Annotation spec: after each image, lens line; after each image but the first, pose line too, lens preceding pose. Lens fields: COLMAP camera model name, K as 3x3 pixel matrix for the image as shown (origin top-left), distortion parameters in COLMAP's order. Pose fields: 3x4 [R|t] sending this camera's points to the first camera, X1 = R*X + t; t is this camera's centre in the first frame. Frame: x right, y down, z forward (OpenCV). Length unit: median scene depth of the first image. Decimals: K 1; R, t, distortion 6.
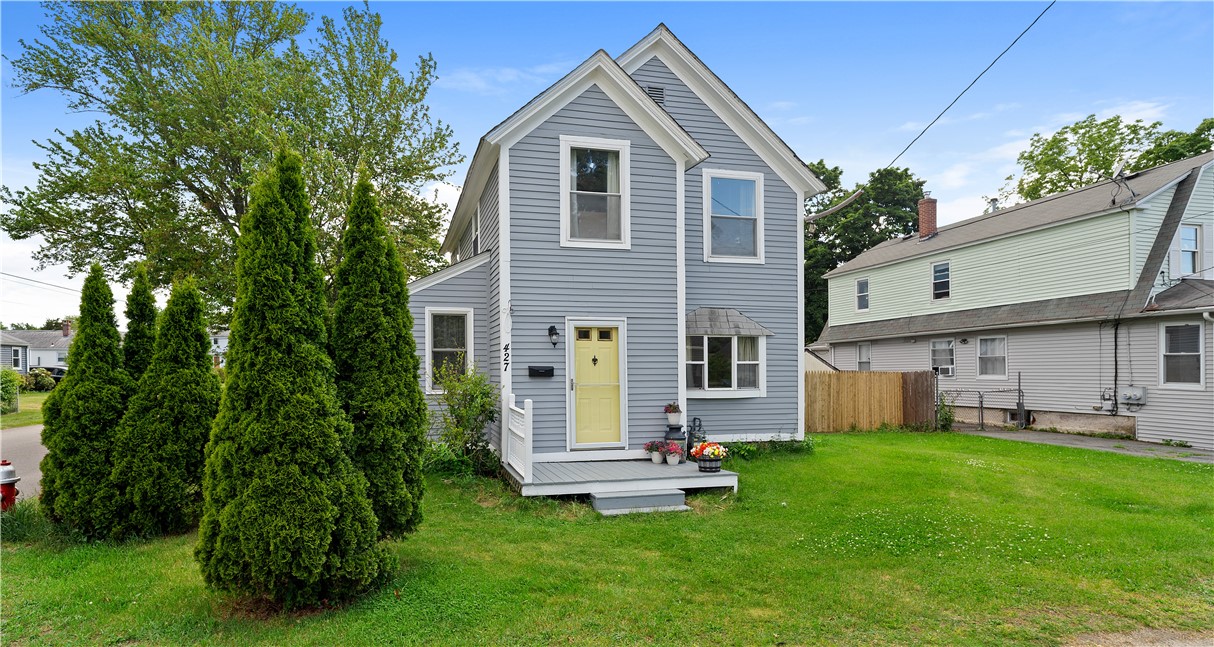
lens RADIAL K [[580.2, 0, 577.0], [0, 580.2, 347.0], [0, 0, 1]] dist [-0.008472, -0.000107]
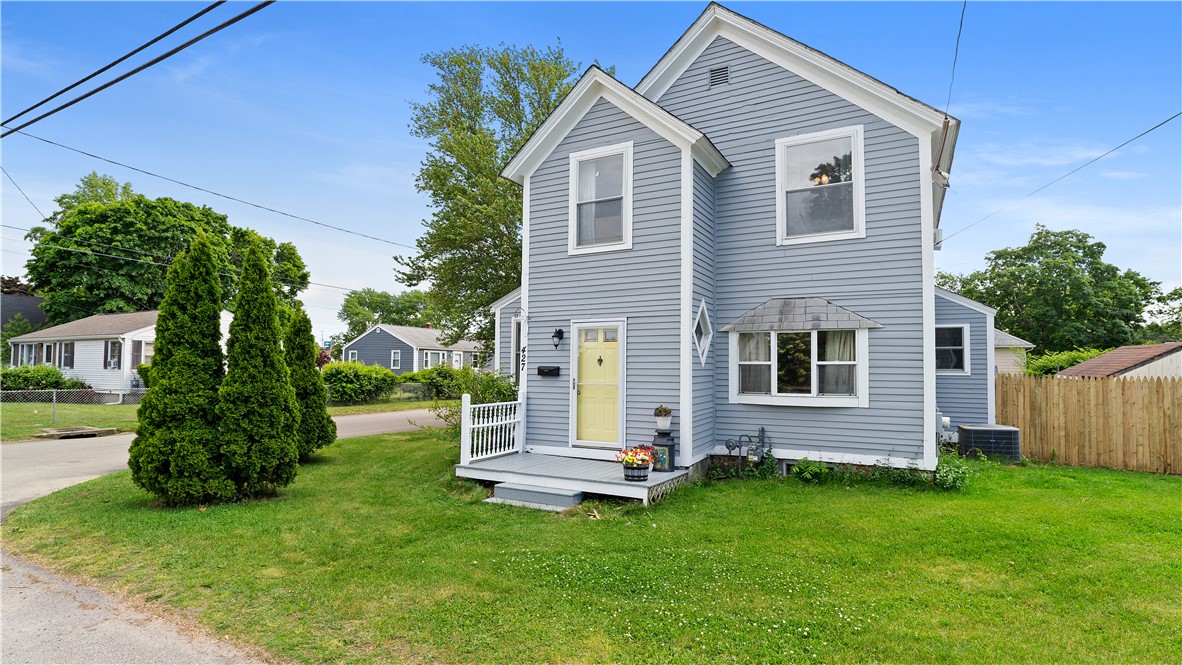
lens RADIAL K [[566.4, 0, 587.6], [0, 566.4, 323.4], [0, 0, 1]] dist [-0.015434, 0.007555]
pose [[0.757938, -0.046932, -0.650636, 0.555160], [0.016600, 0.998473, -0.052685, 0.007709], [0.652115, 0.029131, 0.757560, 0.186314]]
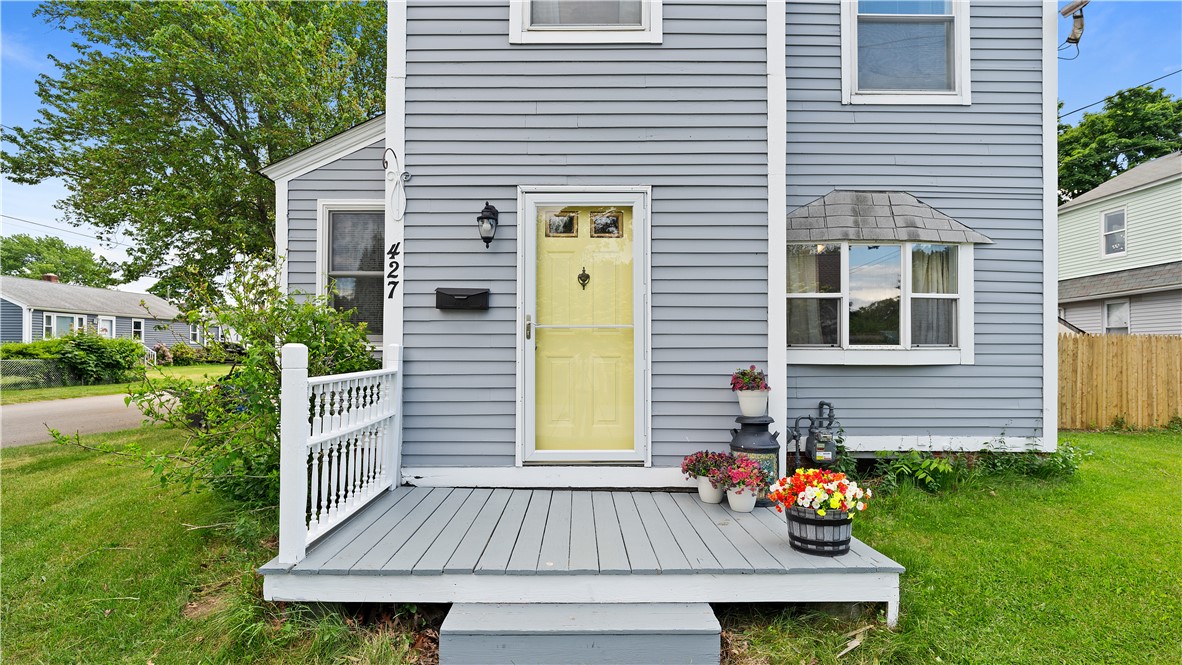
lens RADIAL K [[593.4, 0, 598.2], [0, 593.4, 335.4], [0, 0, 1]] dist [-0.009570, 0.001618]
pose [[0.973400, -0.001740, -0.229107, 0.128414], [0.005768, 0.999840, 0.016912, 0.051588], [0.229041, -0.017783, 0.973254, 0.433978]]
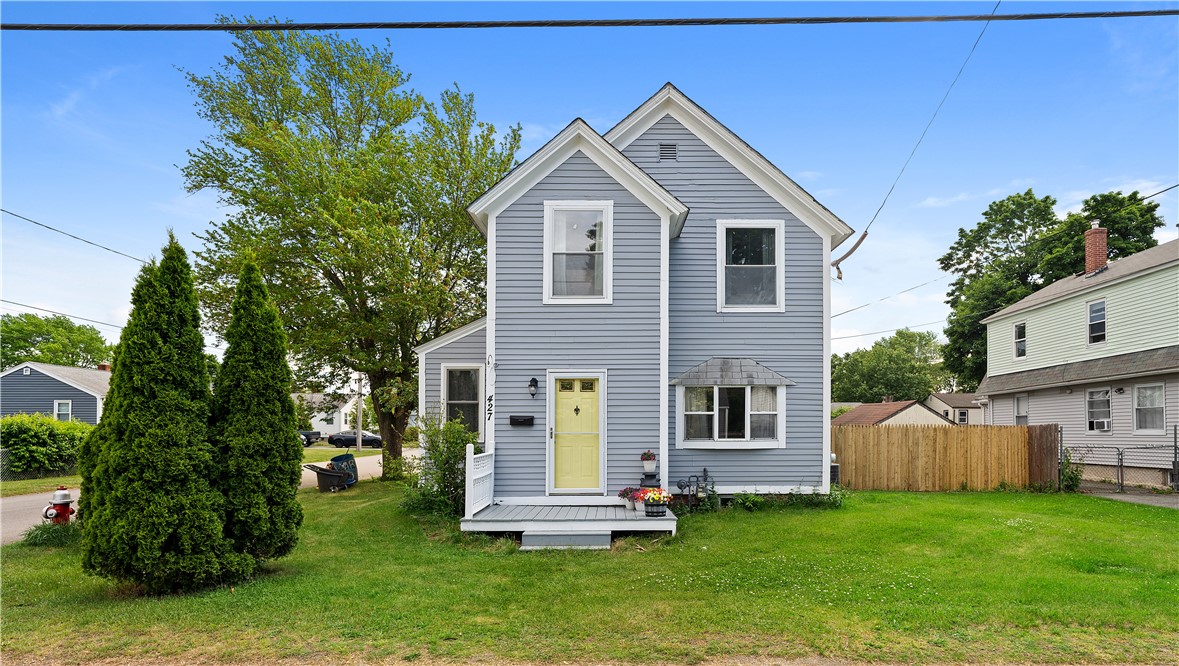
lens RADIAL K [[602.6, 0, 647.9], [0, 602.6, 392.2], [0, 0, 1]] dist [-0.011679, 0.001044]
pose [[0.980545, -0.012470, -0.195899, 0.308396], [0.008325, 0.999724, -0.021967, 0.012761], [0.196119, 0.019908, 0.980378, -0.040258]]
